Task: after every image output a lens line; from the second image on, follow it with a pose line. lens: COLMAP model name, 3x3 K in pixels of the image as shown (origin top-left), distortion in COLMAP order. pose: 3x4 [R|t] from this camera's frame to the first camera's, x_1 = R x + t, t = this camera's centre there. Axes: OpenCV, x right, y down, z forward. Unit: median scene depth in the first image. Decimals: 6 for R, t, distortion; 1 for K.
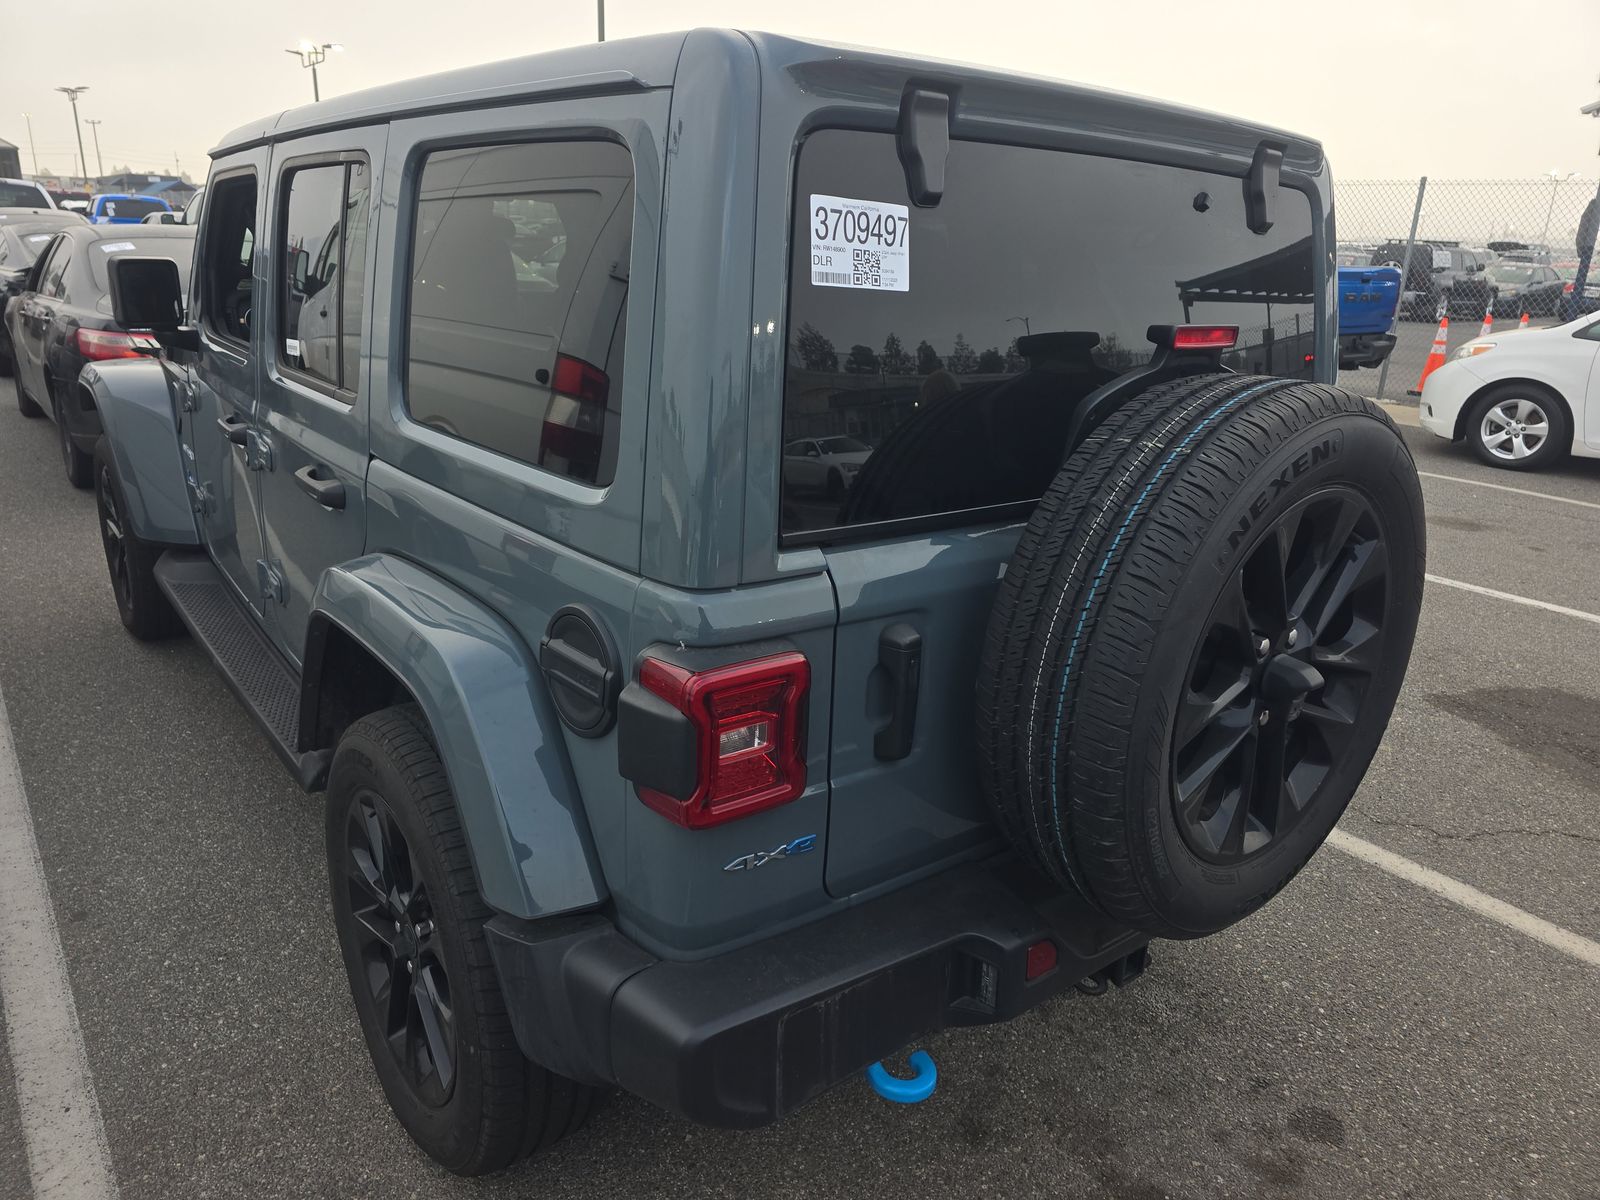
lens RADIAL K [[1064.5, 0, 805.7], [0, 1064.5, 595.0], [0, 0, 1]] dist [0.056915, -0.043568]
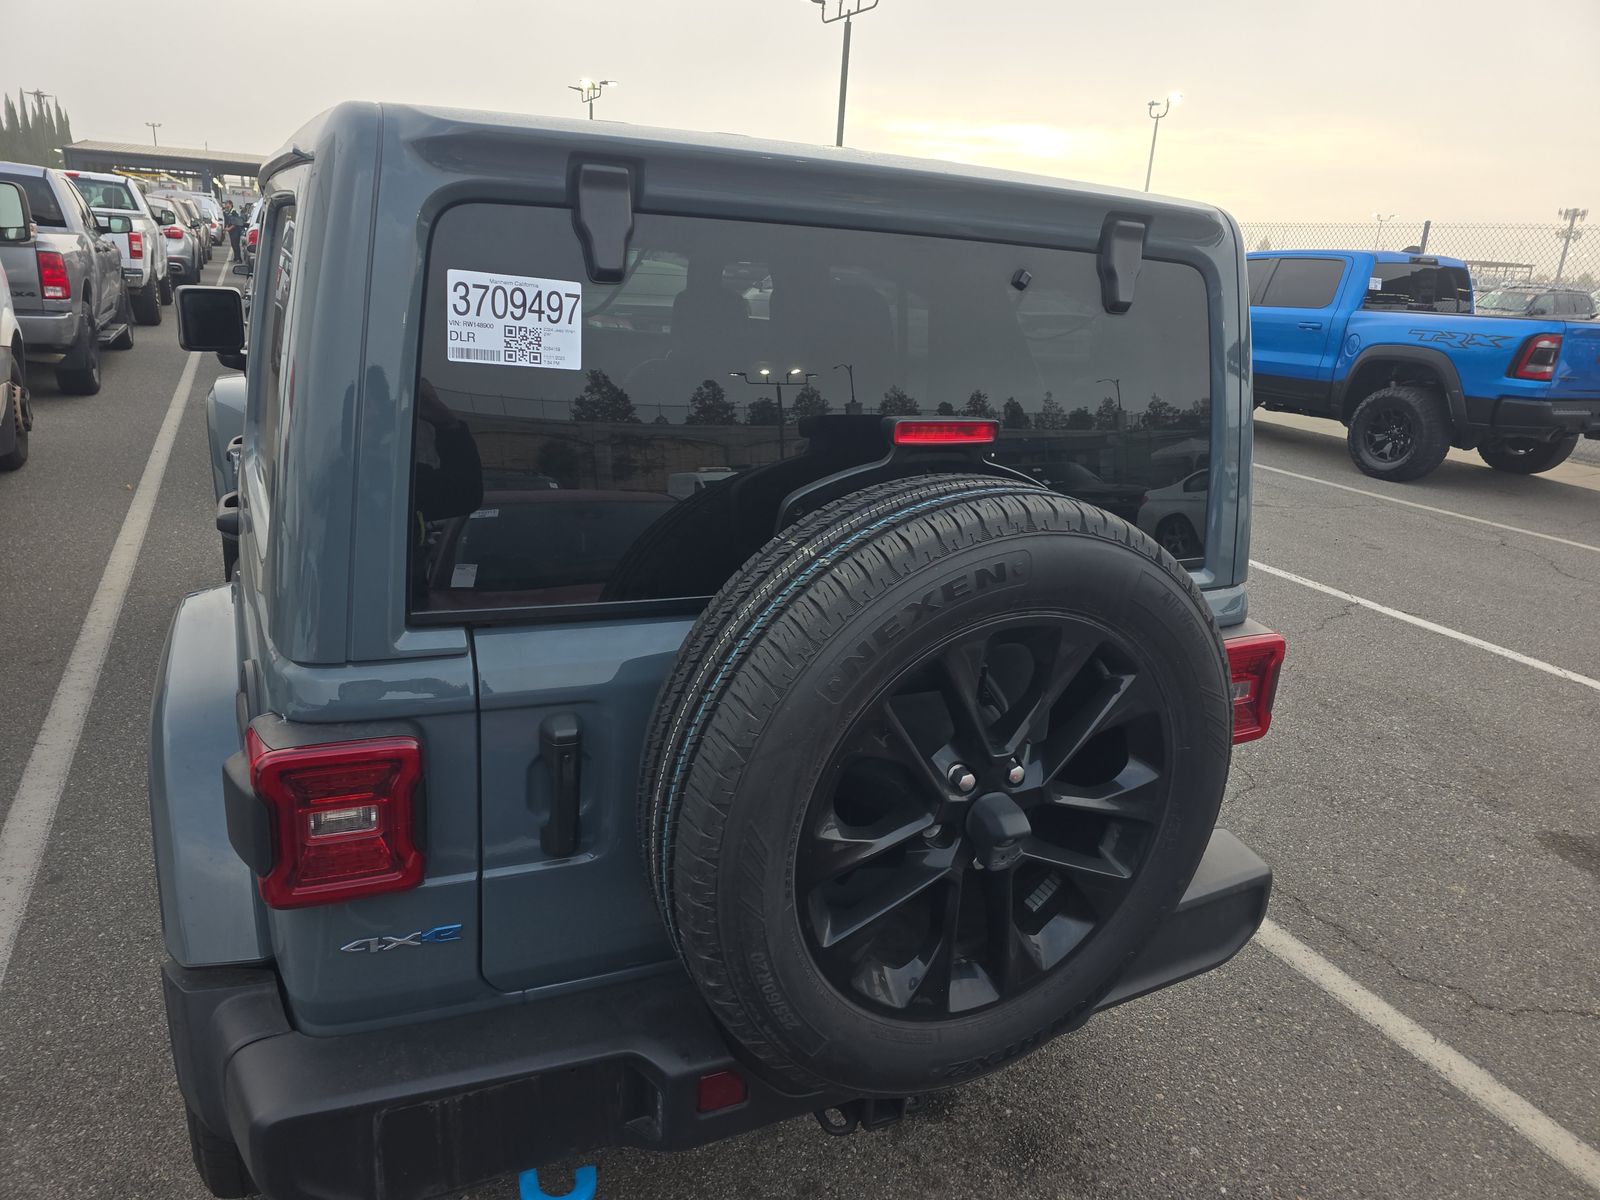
lens RADIAL K [[1064.5, 0, 815.2], [0, 1064.5, 594.4], [0, 0, 1]] dist [0.056915, -0.043568]
pose [[0.975726, 0.088686, -0.200234, 0.512921], [-0.093193, 0.995561, -0.013174, -0.092092], [0.198176, 0.031514, 0.979660, 0.113603]]
